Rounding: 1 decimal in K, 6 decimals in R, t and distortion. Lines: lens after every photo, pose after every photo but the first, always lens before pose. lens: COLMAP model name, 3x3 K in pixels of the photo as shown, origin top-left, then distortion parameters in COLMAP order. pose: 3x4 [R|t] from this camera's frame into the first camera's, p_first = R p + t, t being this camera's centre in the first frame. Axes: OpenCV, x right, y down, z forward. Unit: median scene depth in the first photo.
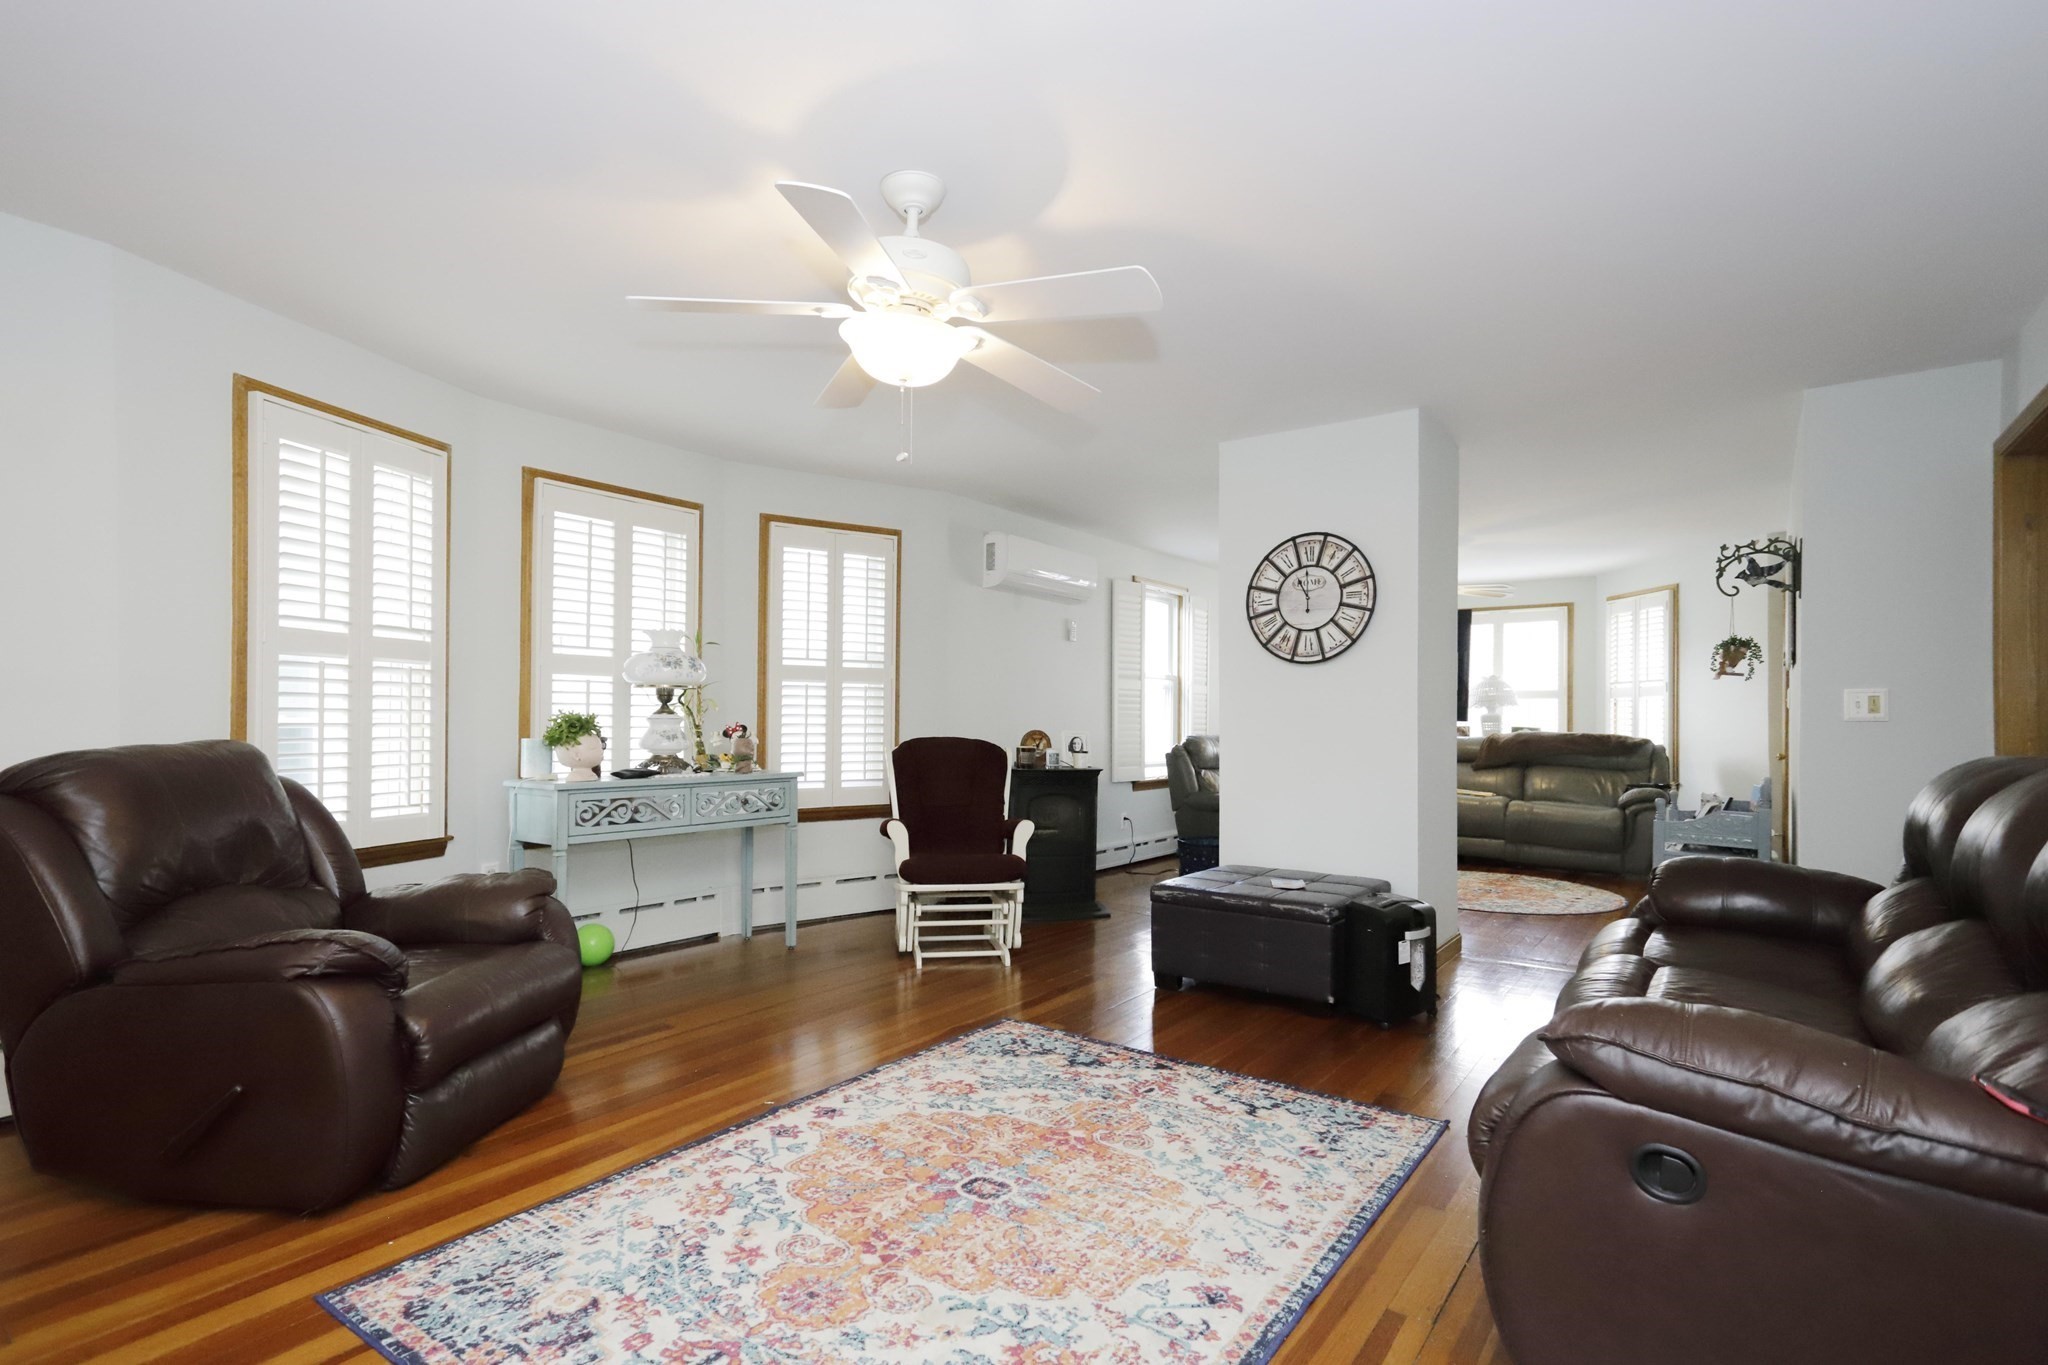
lens RADIAL K [[979.9, 0, 1017.9], [0, 979.9, 700.2], [0, 0, 1]] dist [0.014377, 0.000242]
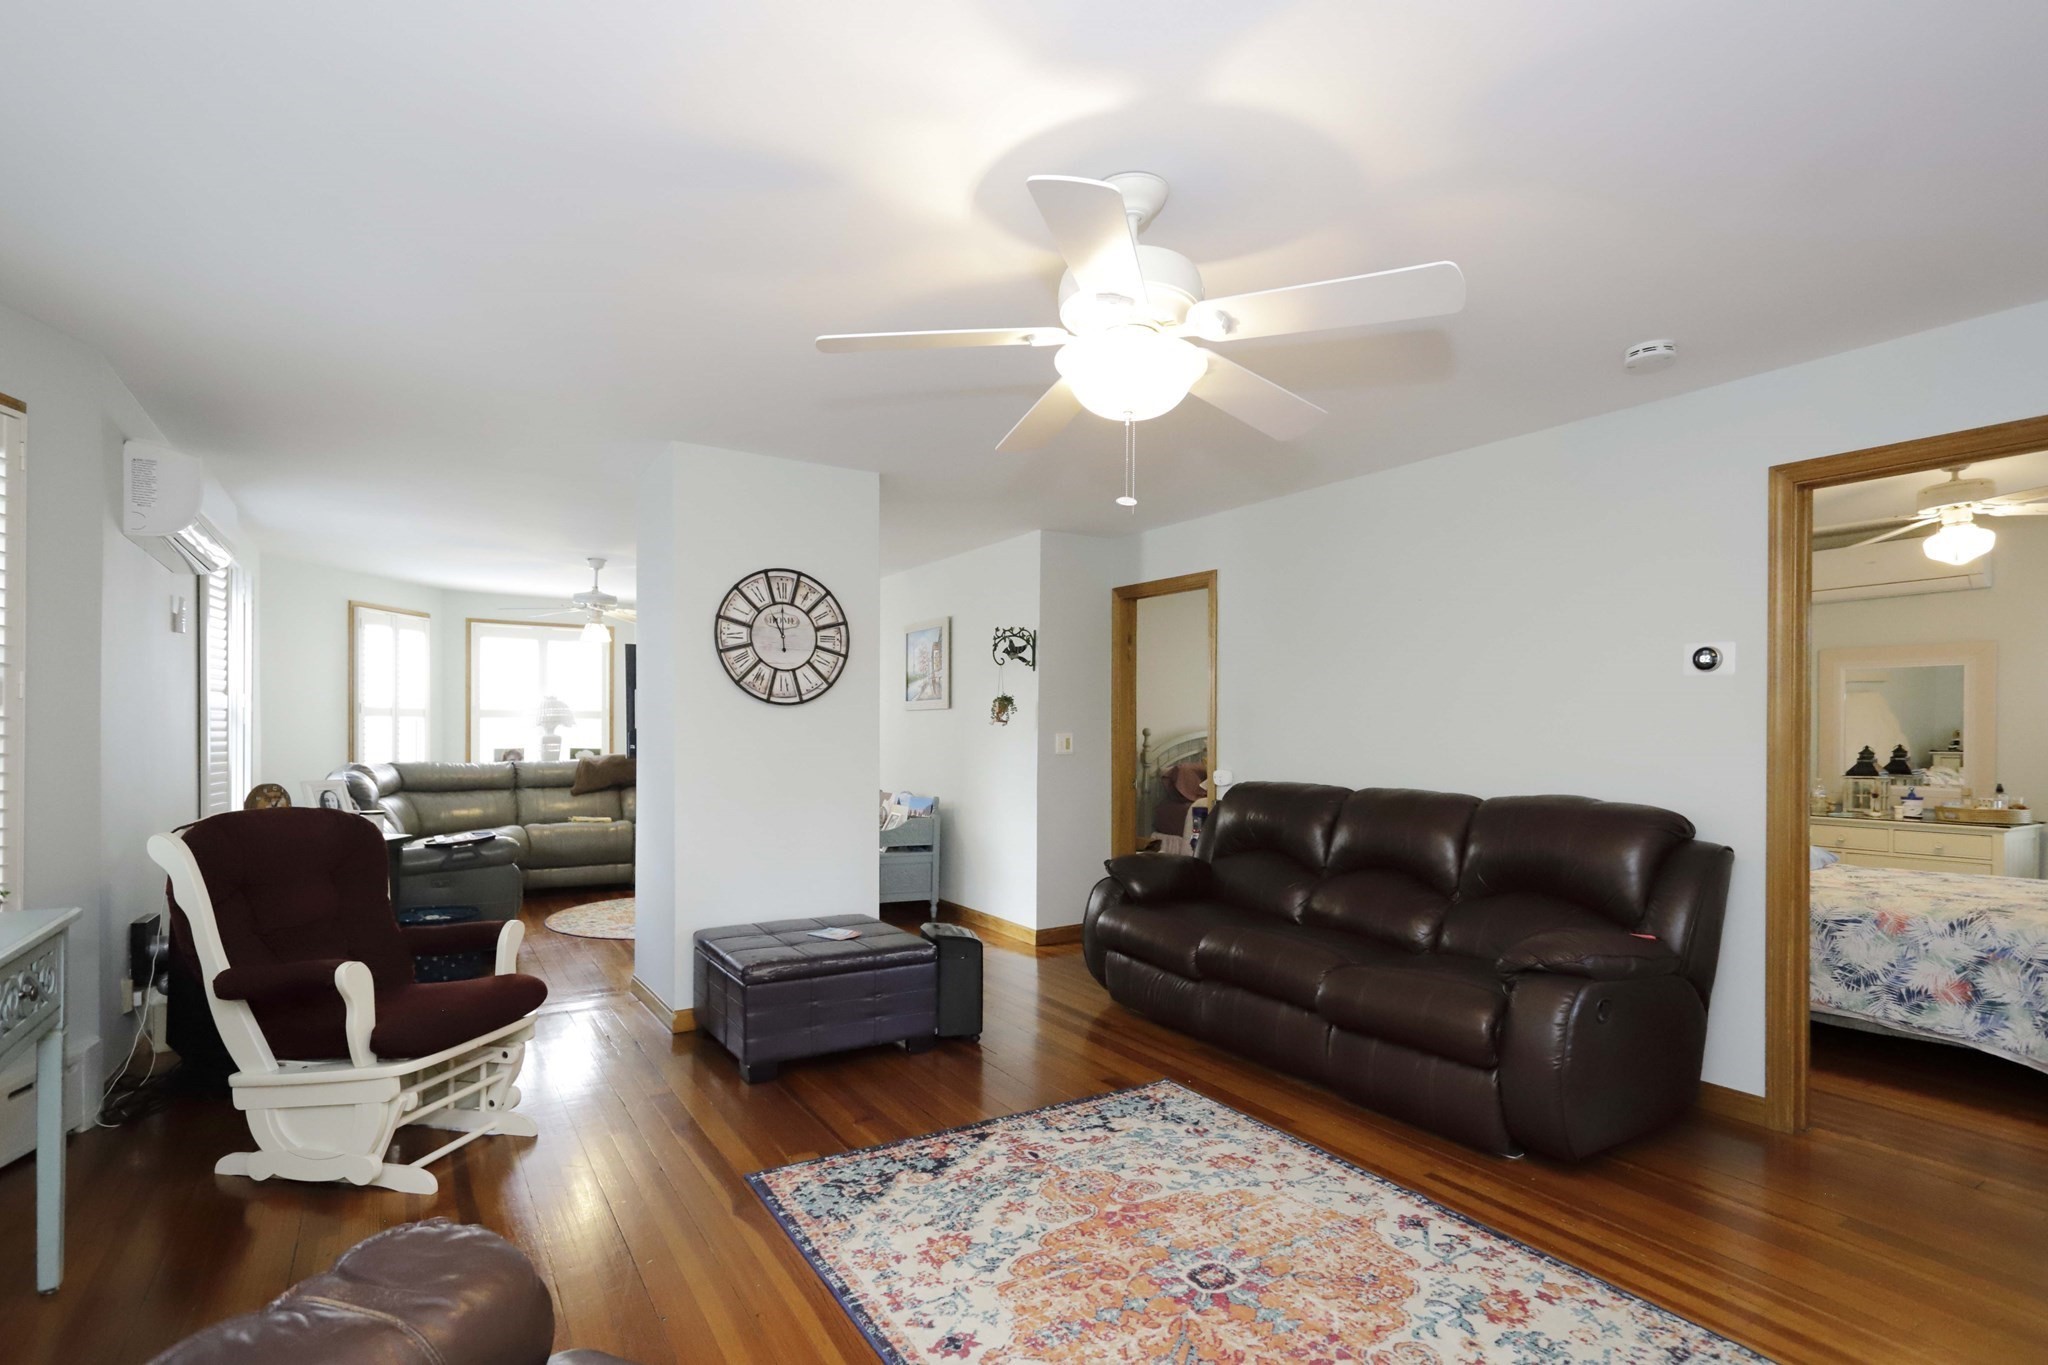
lens RADIAL K [[1000.7, 0, 1027.0], [0, 1000.7, 719.2], [0, 0, 1]] dist [0.011277, 0.000034]
pose [[0.368363, 0.007012, 0.929656, -0.738583], [-0.024292, 0.999703, 0.002085, -0.043047], [-0.929365, -0.023351, 0.368424, 0.576777]]
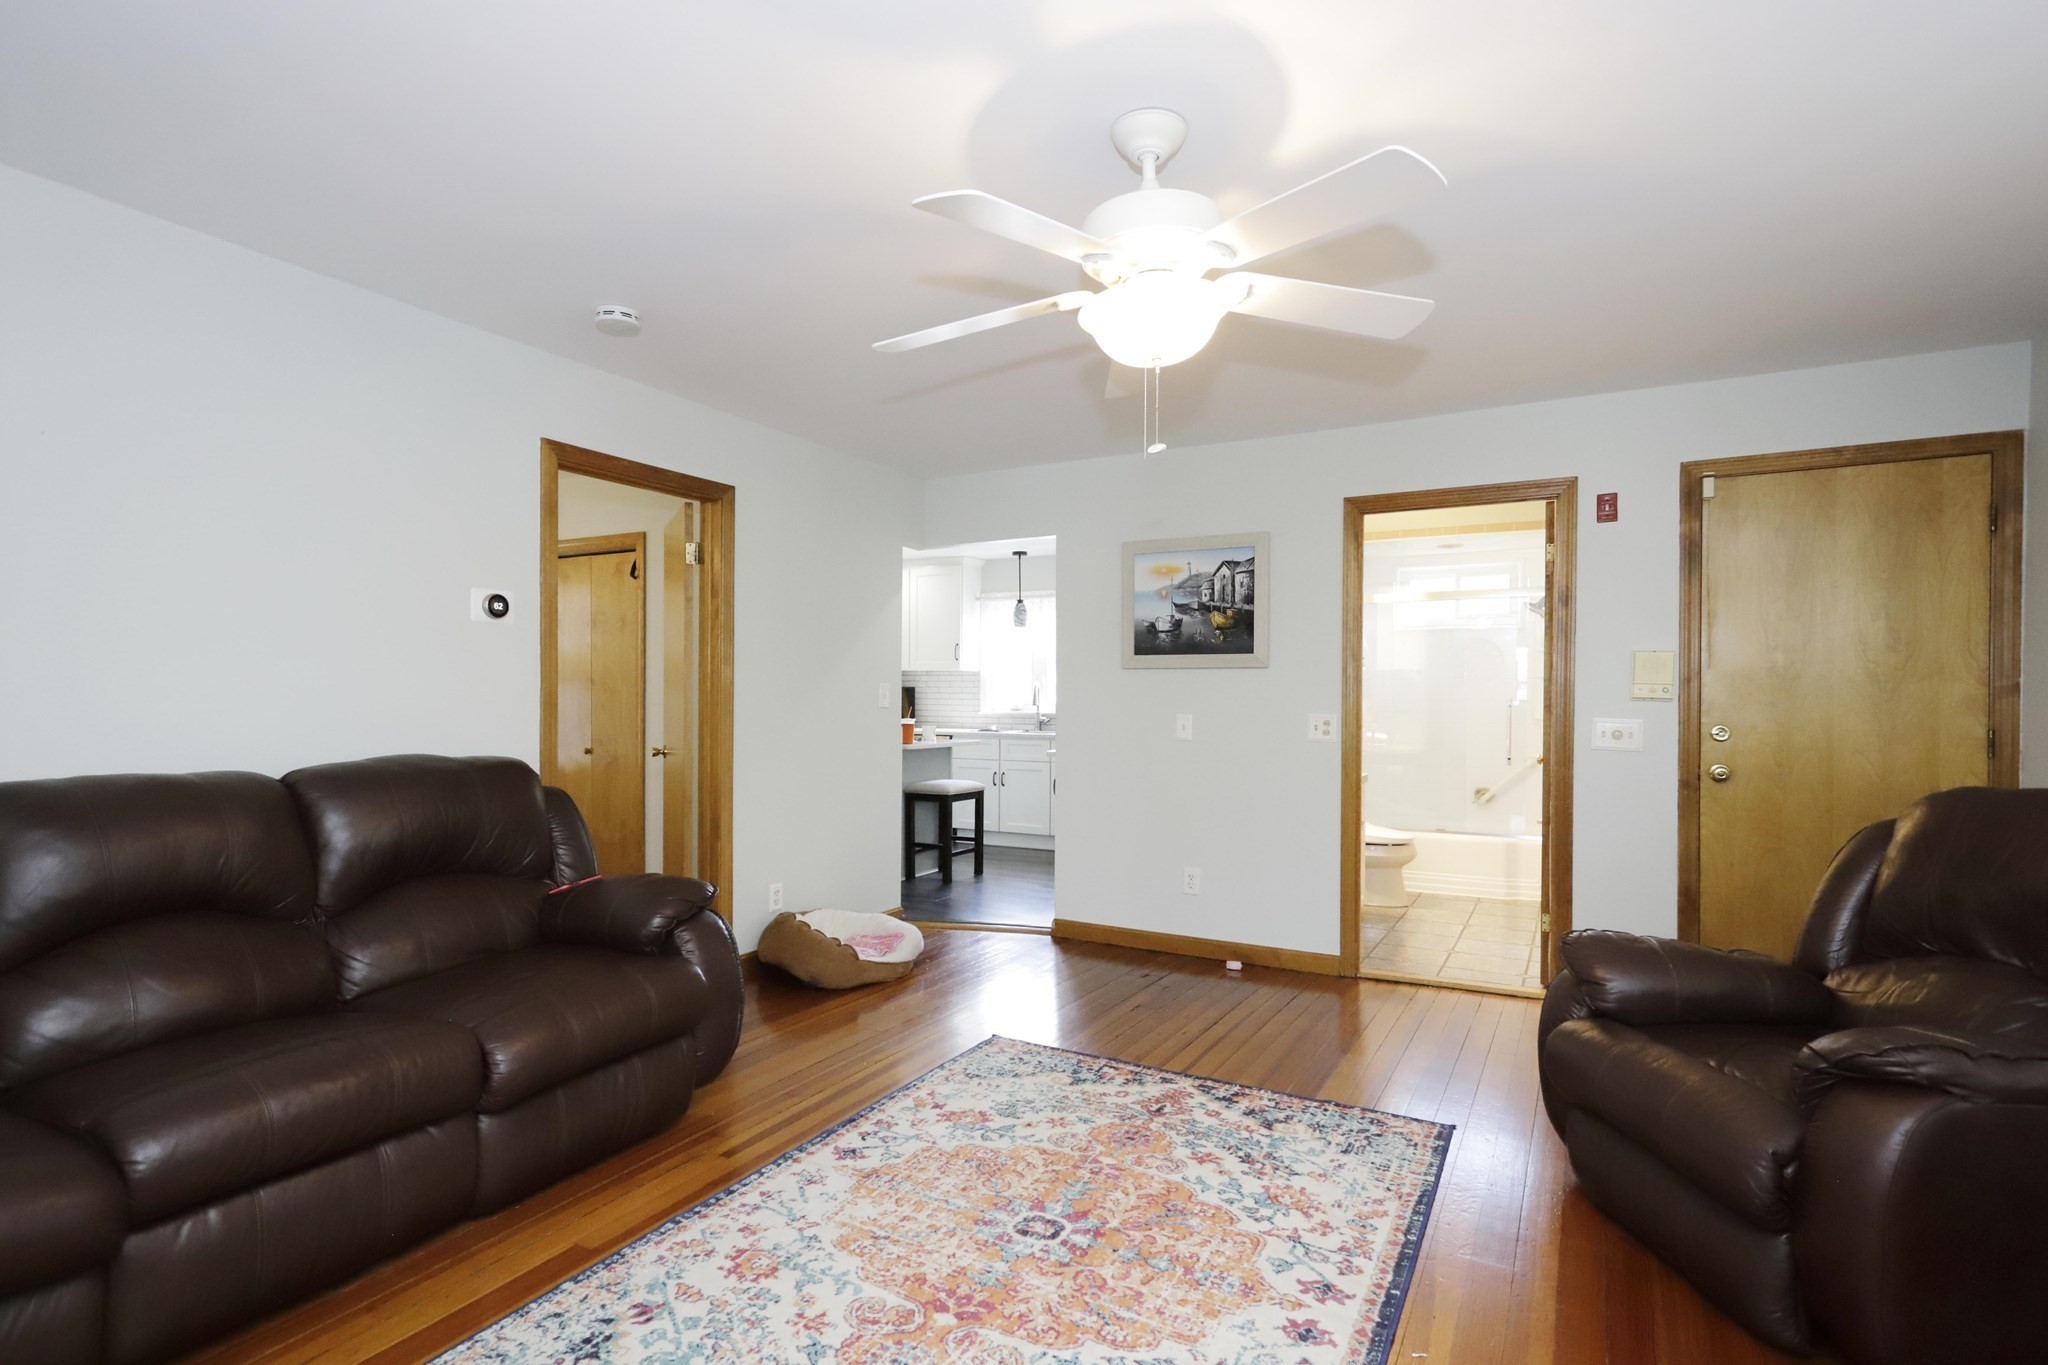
lens RADIAL K [[1000.7, 0, 1027.0], [0, 1000.7, 719.2], [0, 0, 1]] dist [0.011277, 0.000034]
pose [[-0.991397, -0.005702, -0.130763, 0.080815], [-0.005889, 0.999982, 0.001044, -0.008501], [0.130755, 0.001805, -0.991413, 1.409740]]
